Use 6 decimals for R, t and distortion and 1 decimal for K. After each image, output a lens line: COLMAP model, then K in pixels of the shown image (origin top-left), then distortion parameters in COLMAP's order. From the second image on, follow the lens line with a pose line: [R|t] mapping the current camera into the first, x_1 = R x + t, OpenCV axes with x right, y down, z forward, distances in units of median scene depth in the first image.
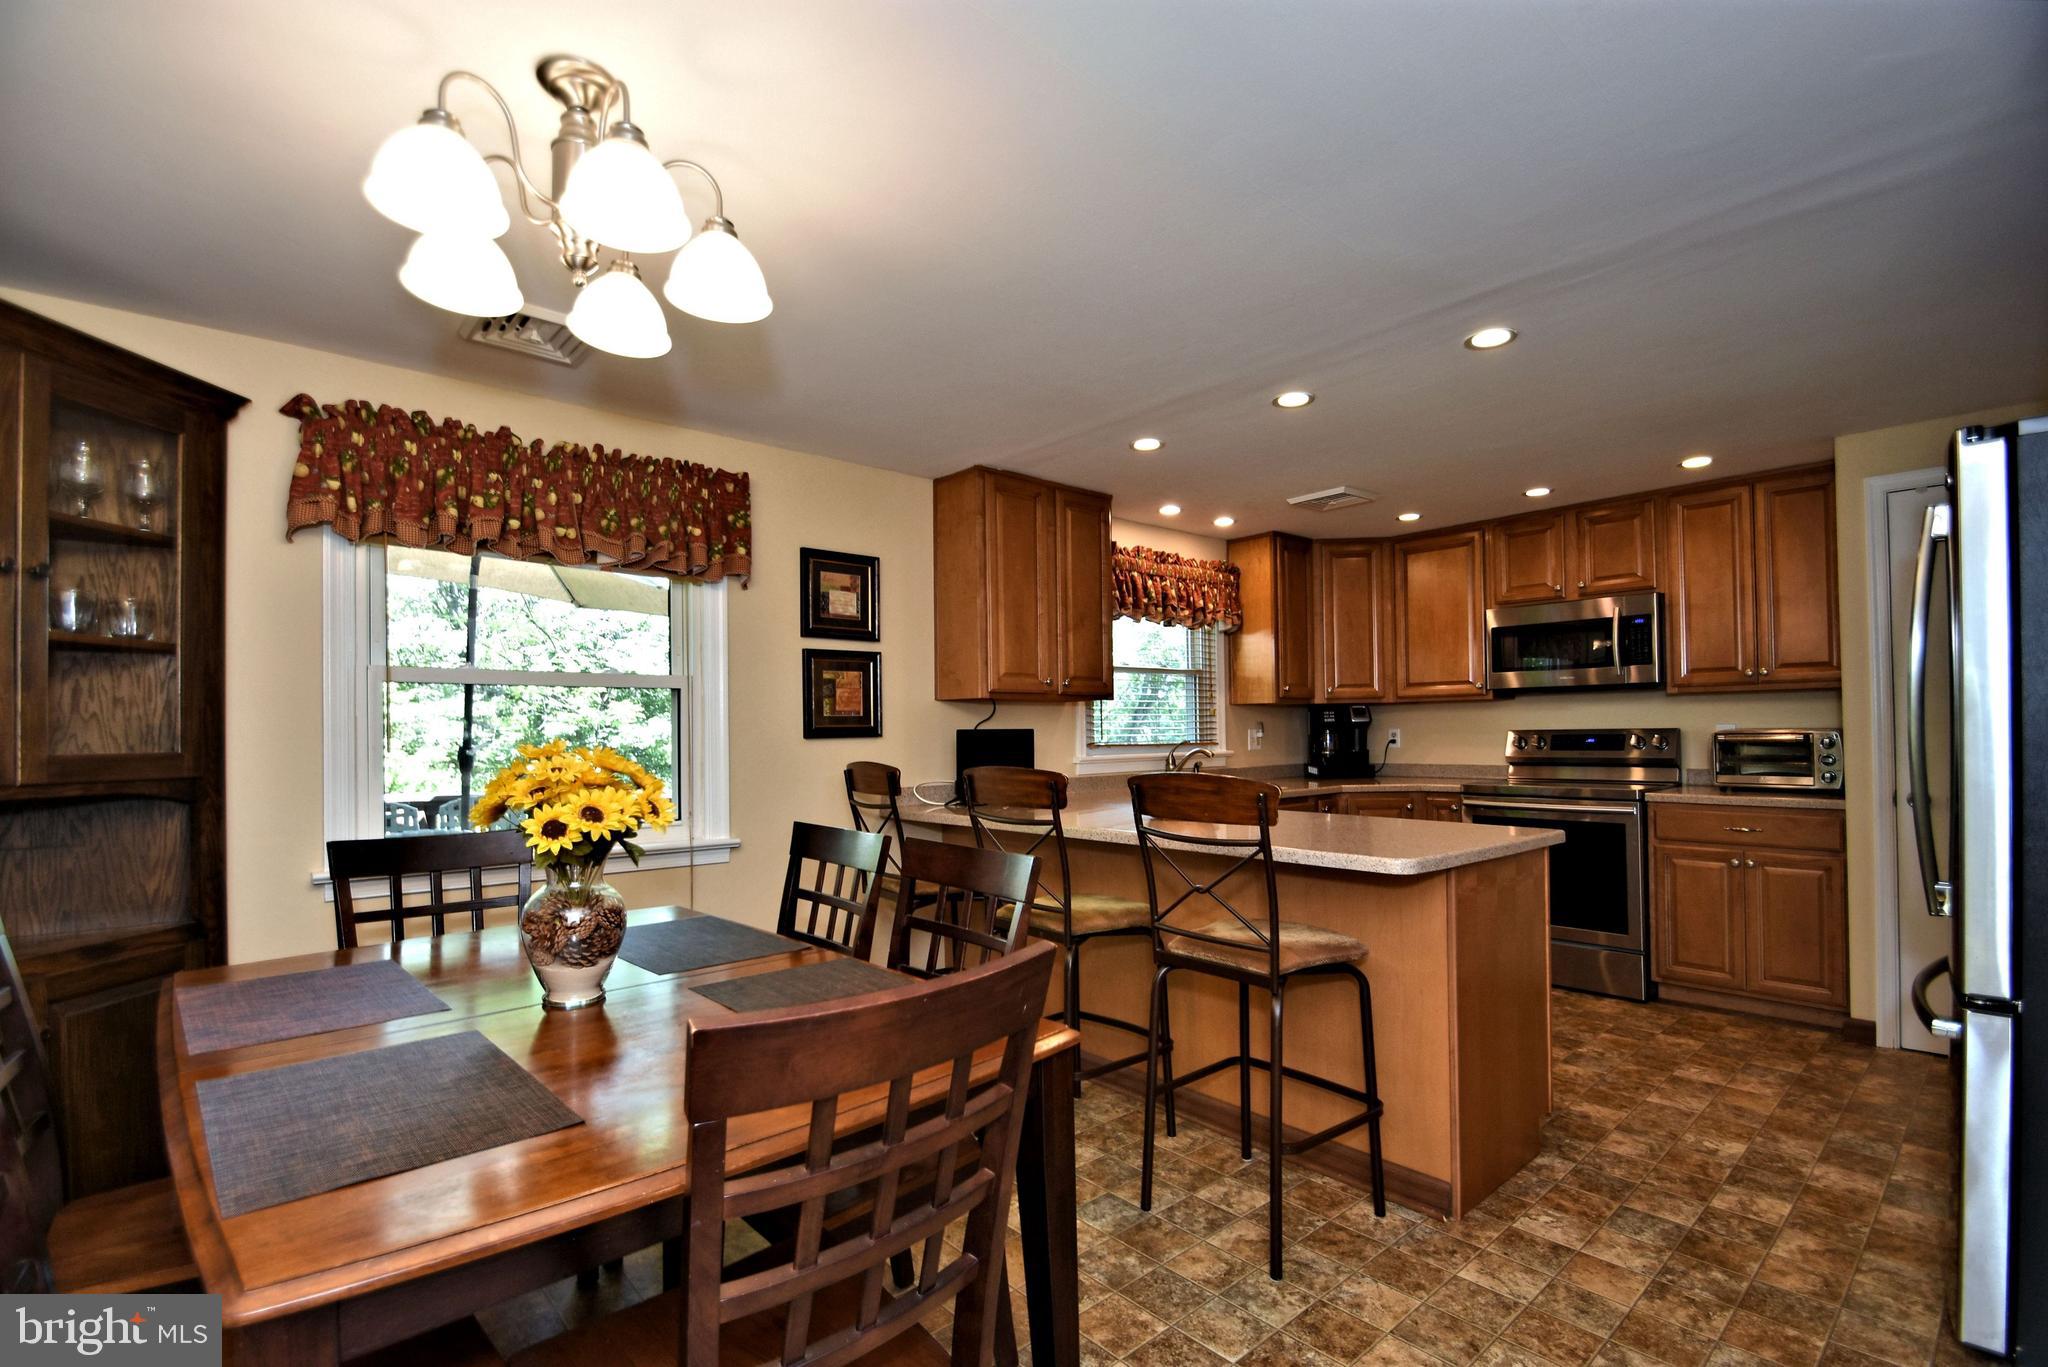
lens RADIAL K [[963.1, 0, 1057.5], [0, 963.1, 720.0], [0, 0, 1]] dist [-0.003321, -0.001196]
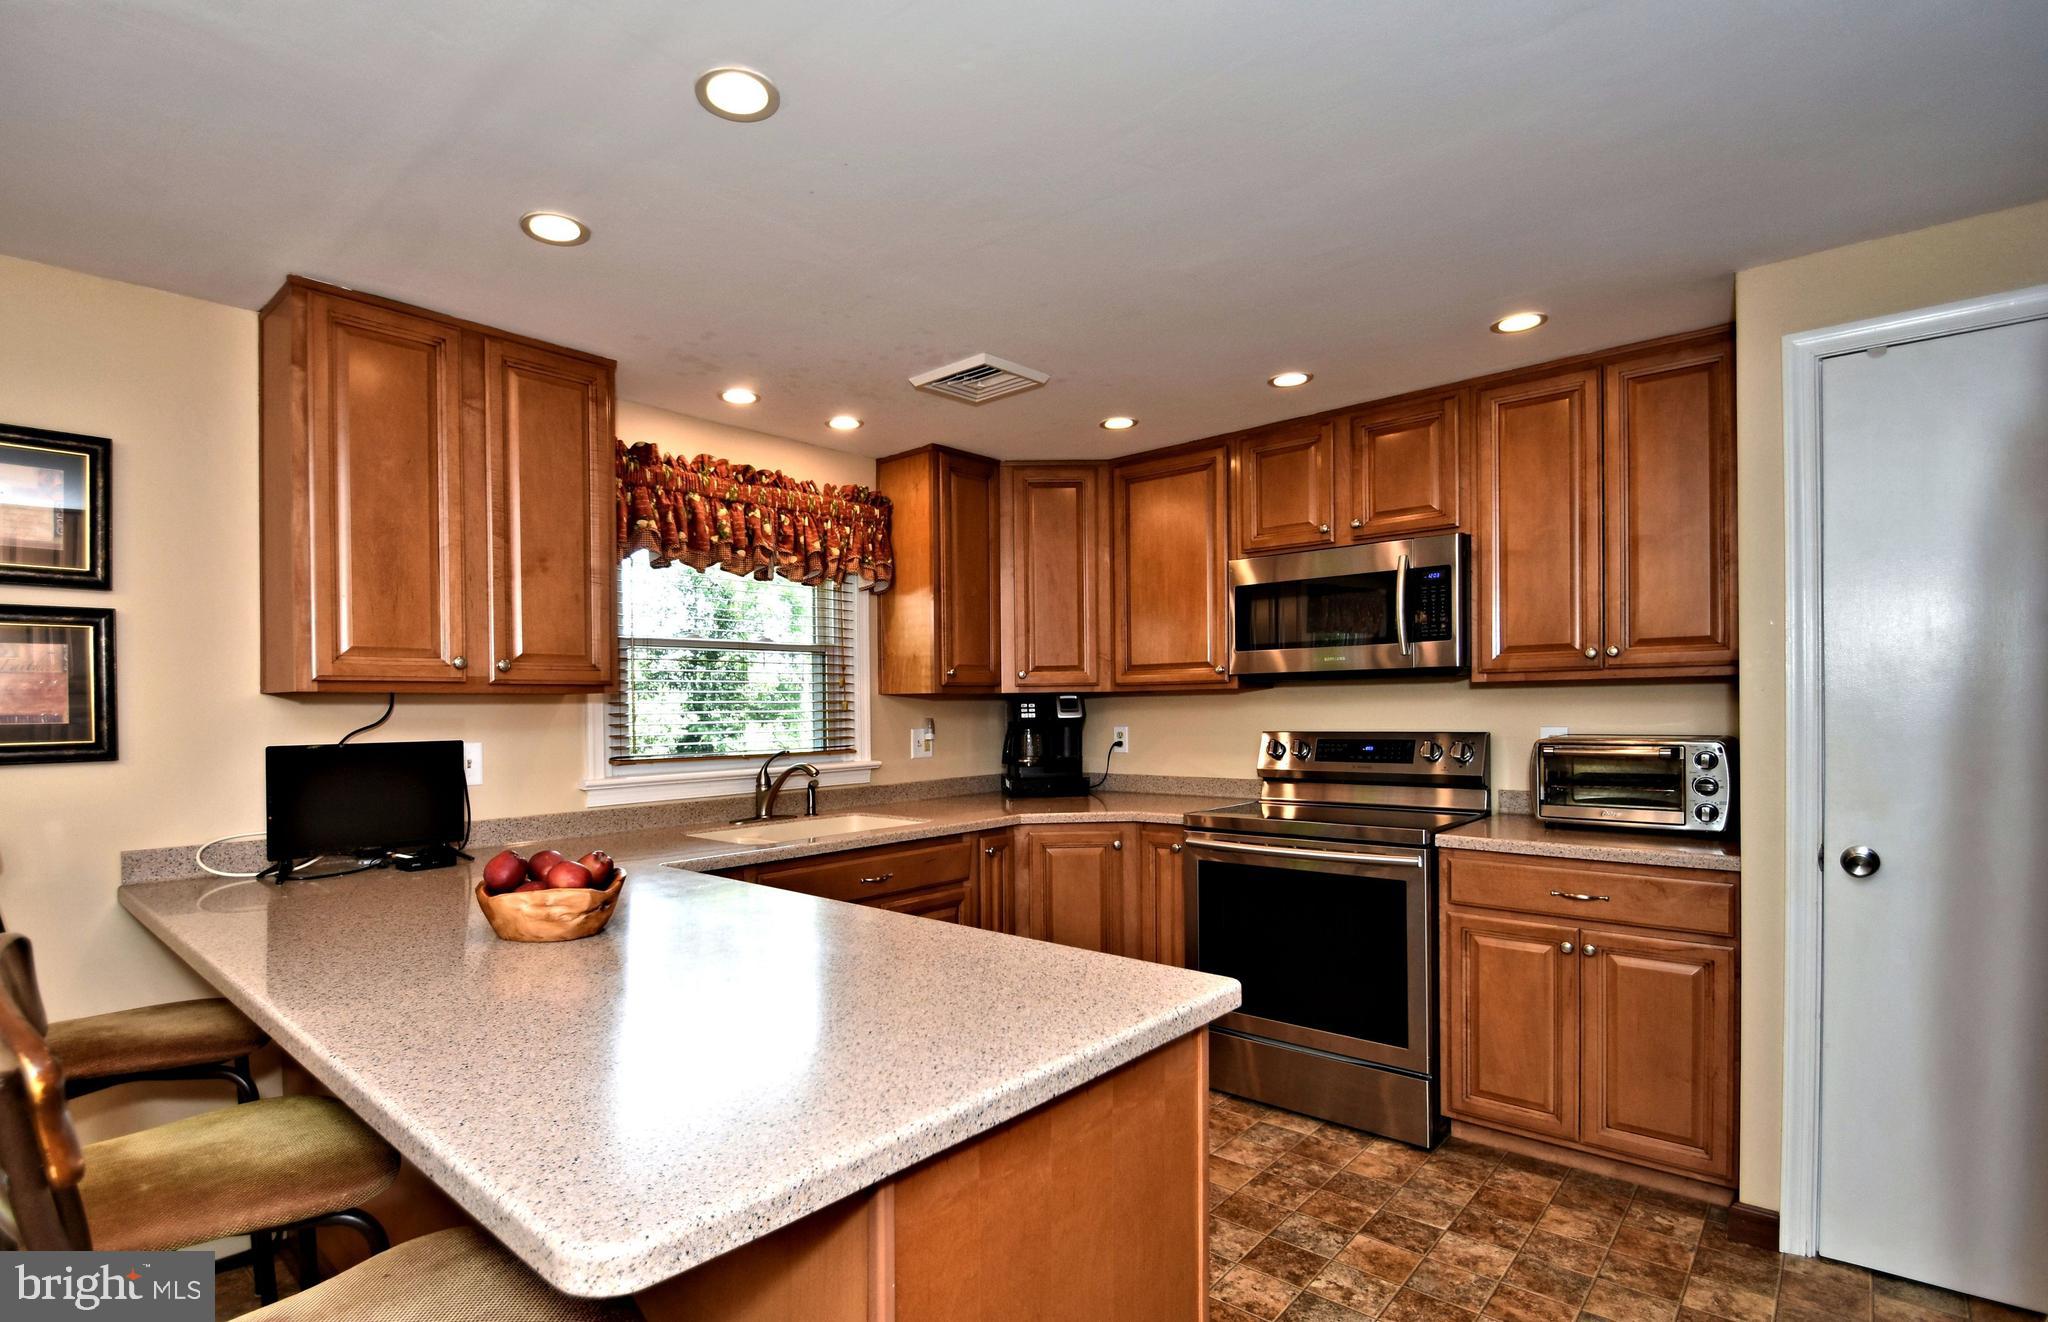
lens RADIAL K [[985.5, 0, 960.4], [0, 985.5, 726.9], [0, 0, 1]] dist [0.002146, 0.000285]
pose [[0.997335, -0.001103, 0.072945, 0.229223], [-0.001112, 0.999540, 0.030317, -0.017477], [-0.072945, -0.030317, 0.996875, 0.340985]]
